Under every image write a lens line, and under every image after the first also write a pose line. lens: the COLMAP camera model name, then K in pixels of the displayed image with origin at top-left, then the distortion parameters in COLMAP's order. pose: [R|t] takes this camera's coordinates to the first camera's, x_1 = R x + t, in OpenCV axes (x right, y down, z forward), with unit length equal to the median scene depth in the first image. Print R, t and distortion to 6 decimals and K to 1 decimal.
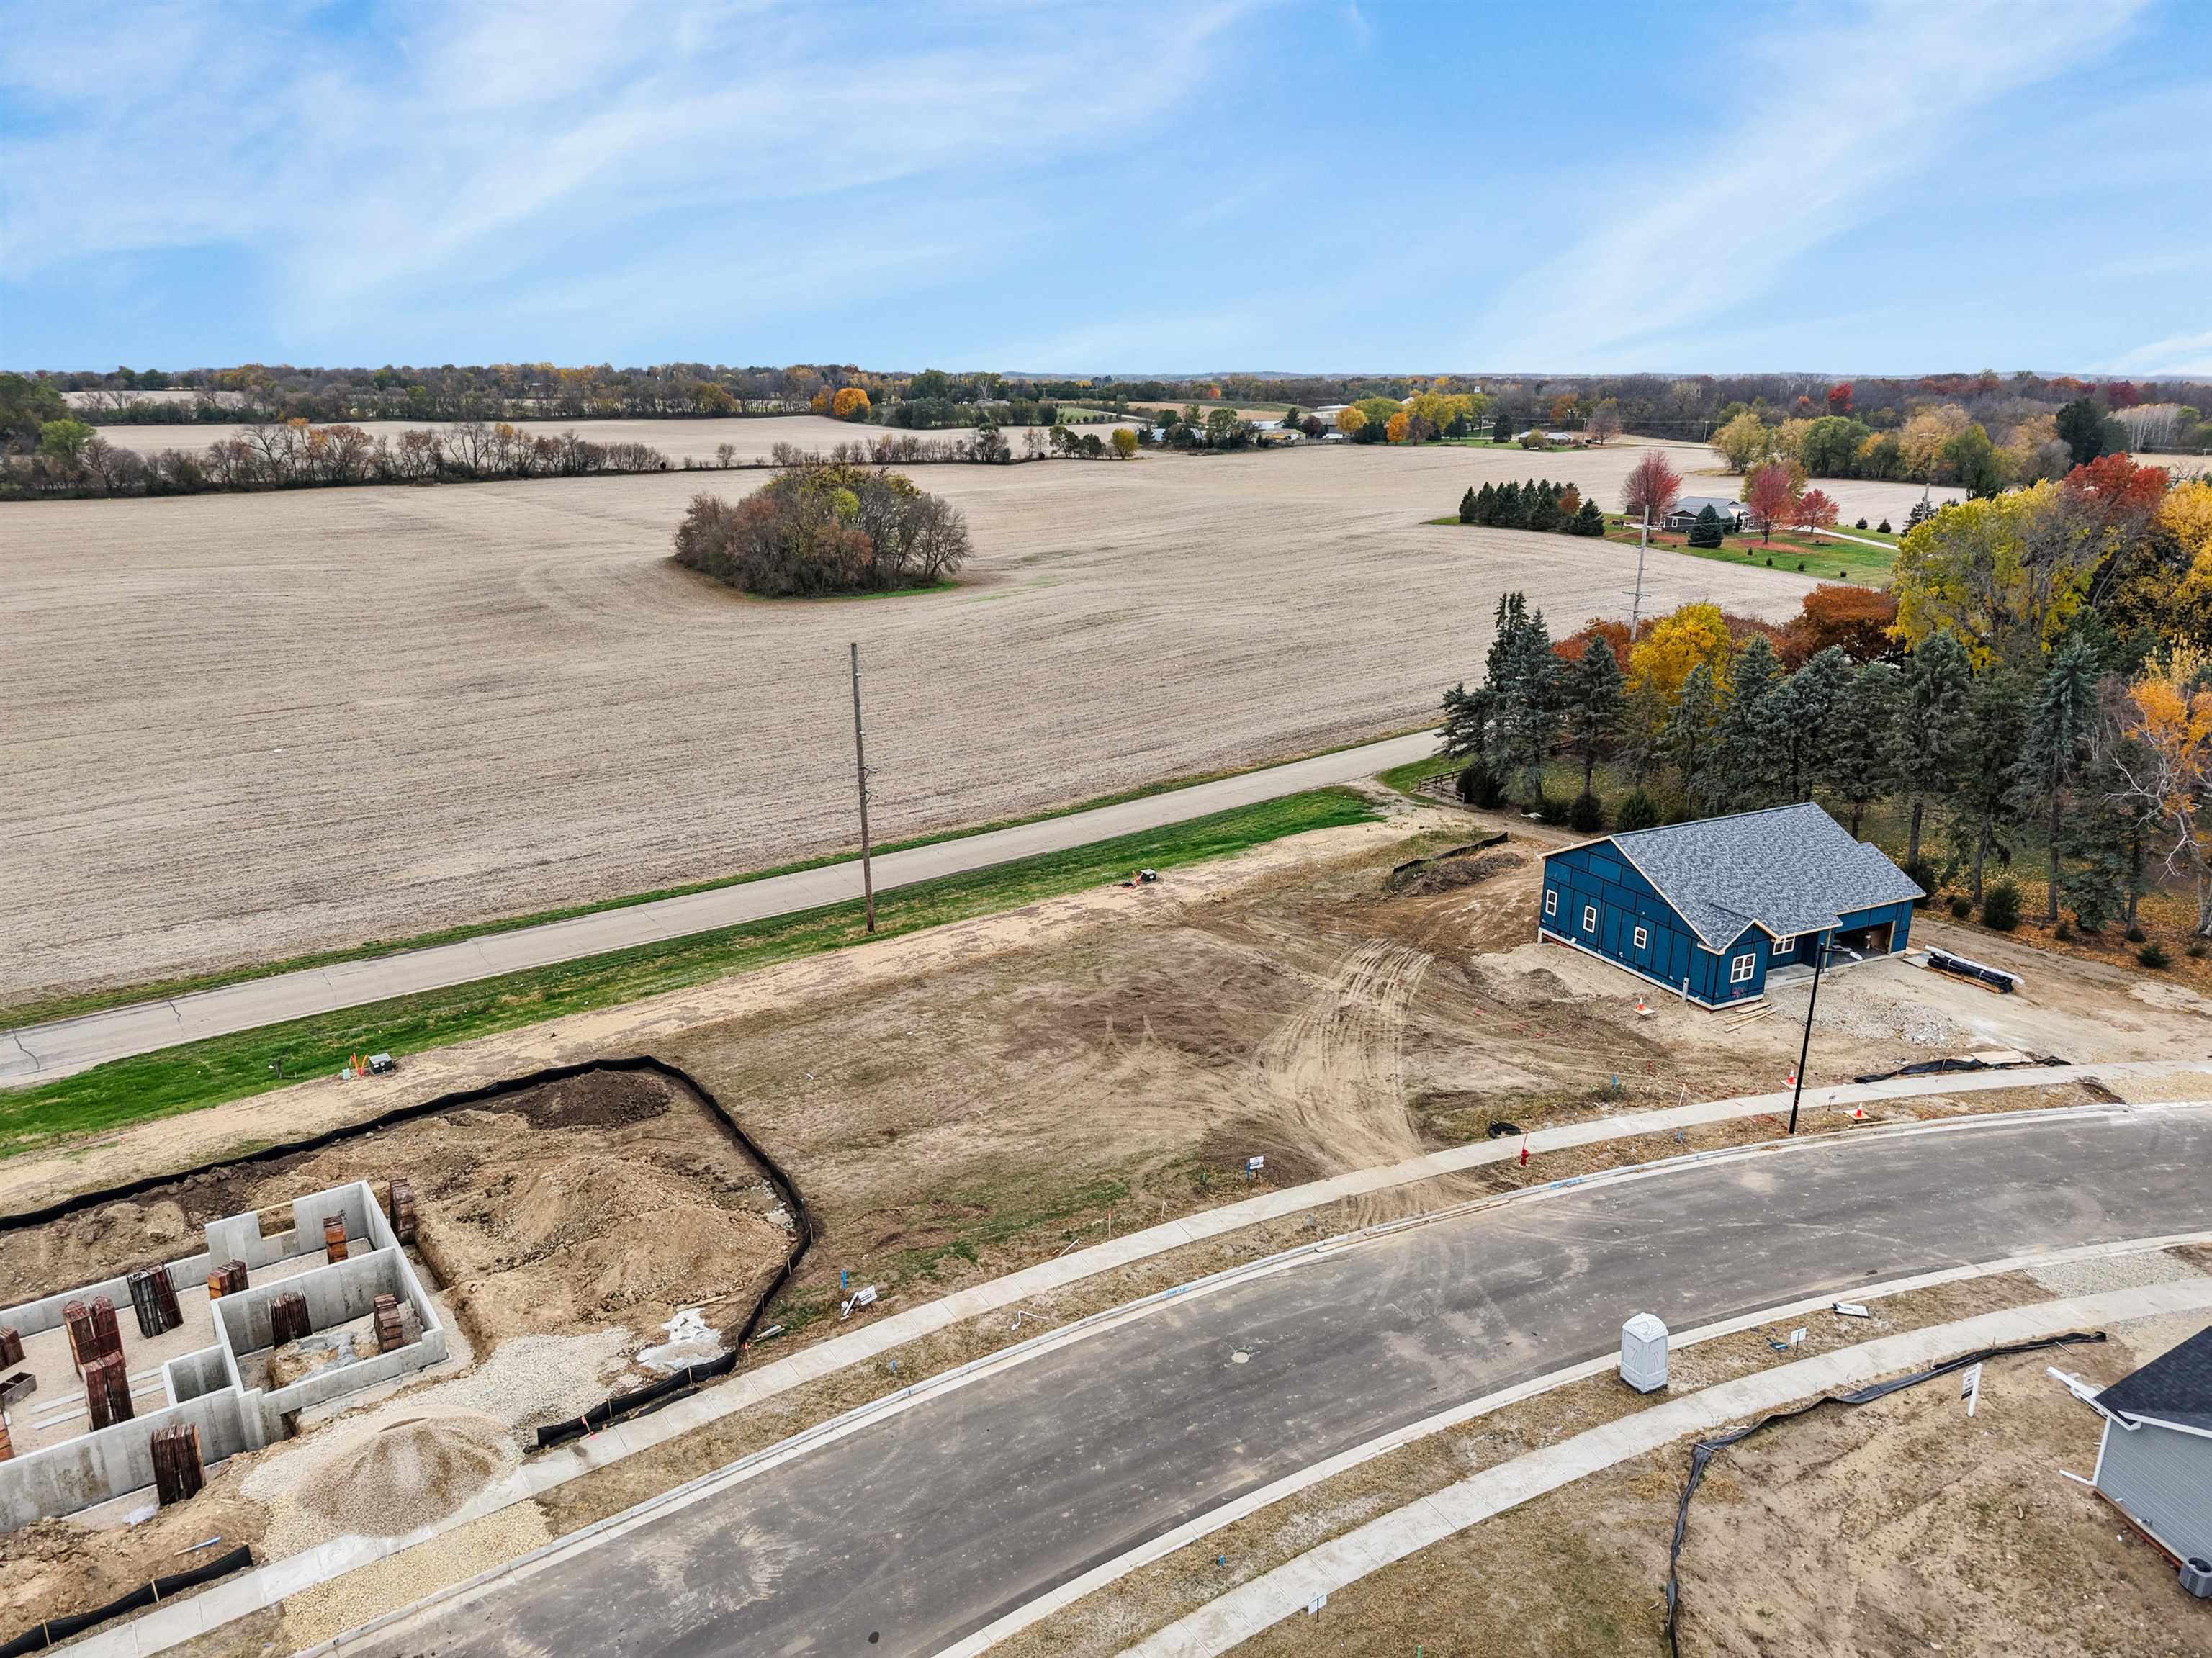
lens RADIAL K [[1520.5, 0, 1095.6], [0, 1520.5, 832.3], [0, 0, 1]] dist [0.009983, -0.008579]
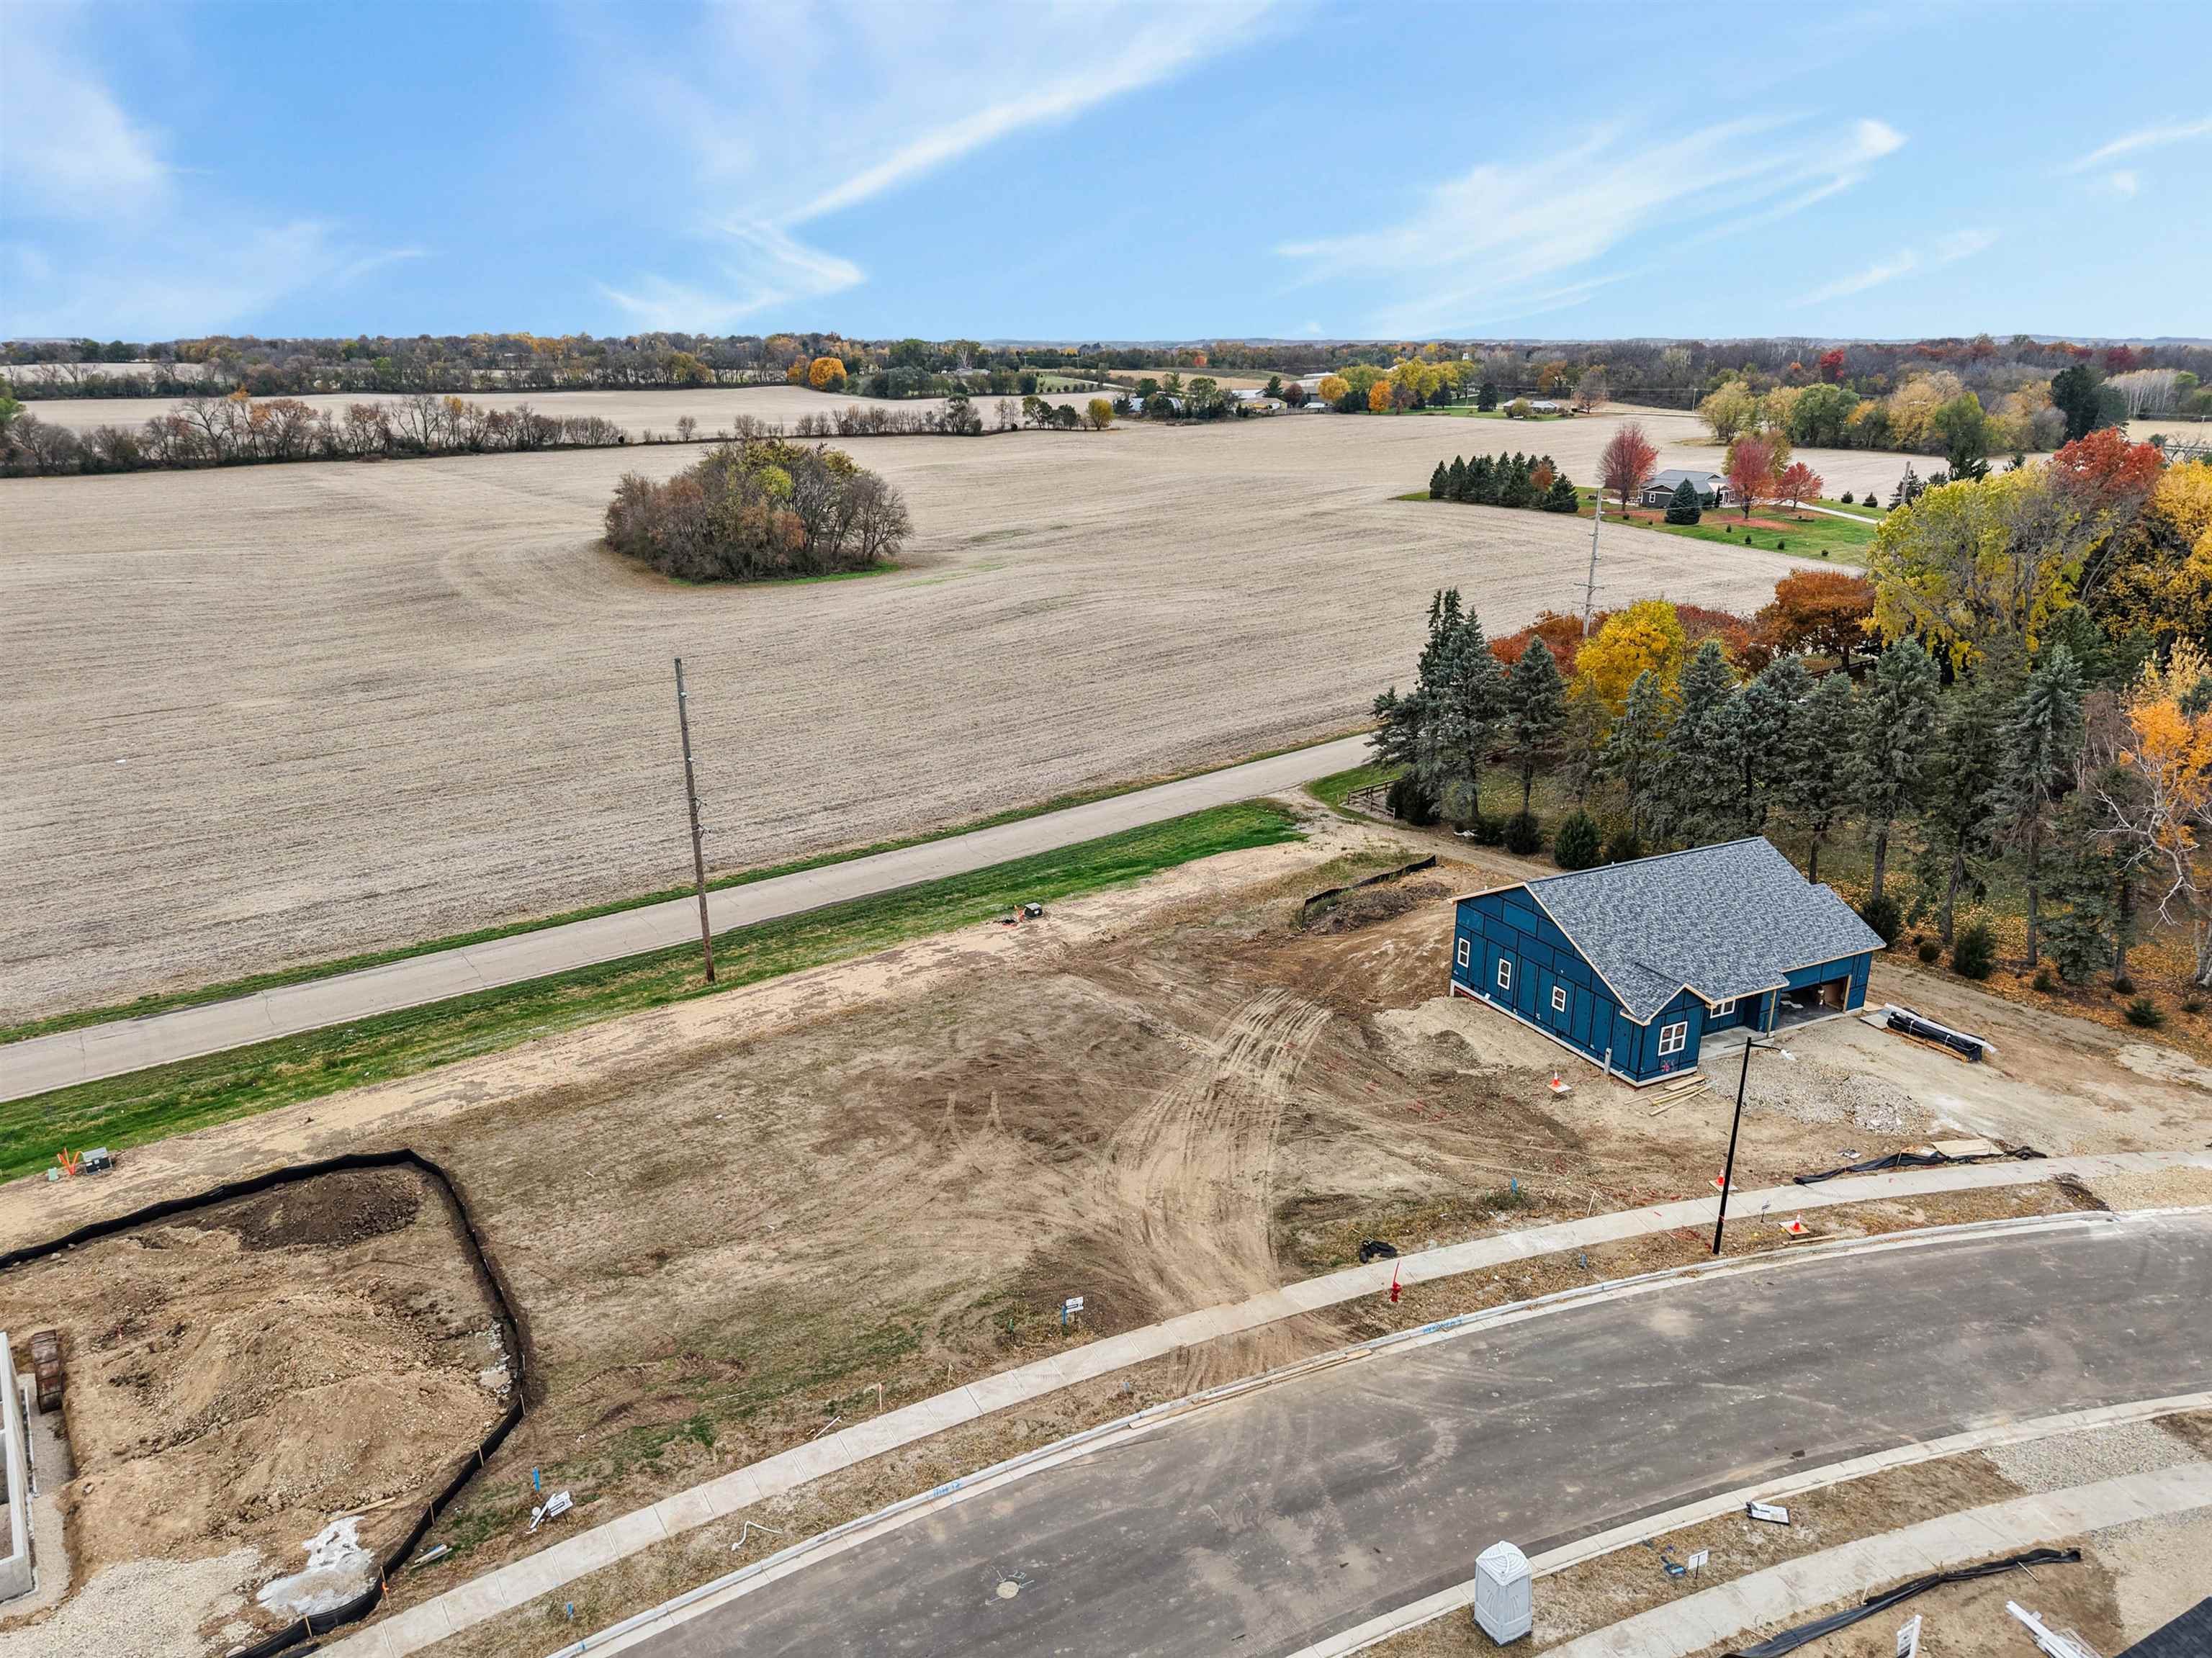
lens RADIAL K [[1510.9, 0, 1106.0], [0, 1510.9, 829.0], [0, 0, 1]] dist [0.005360, -0.001402]
pose [[0.999978, -0.005213, 0.004079, 0.084626], [0.005130, 0.999784, 0.020139, -0.042342], [-0.004183, -0.020117, 0.999789, 0.120699]]
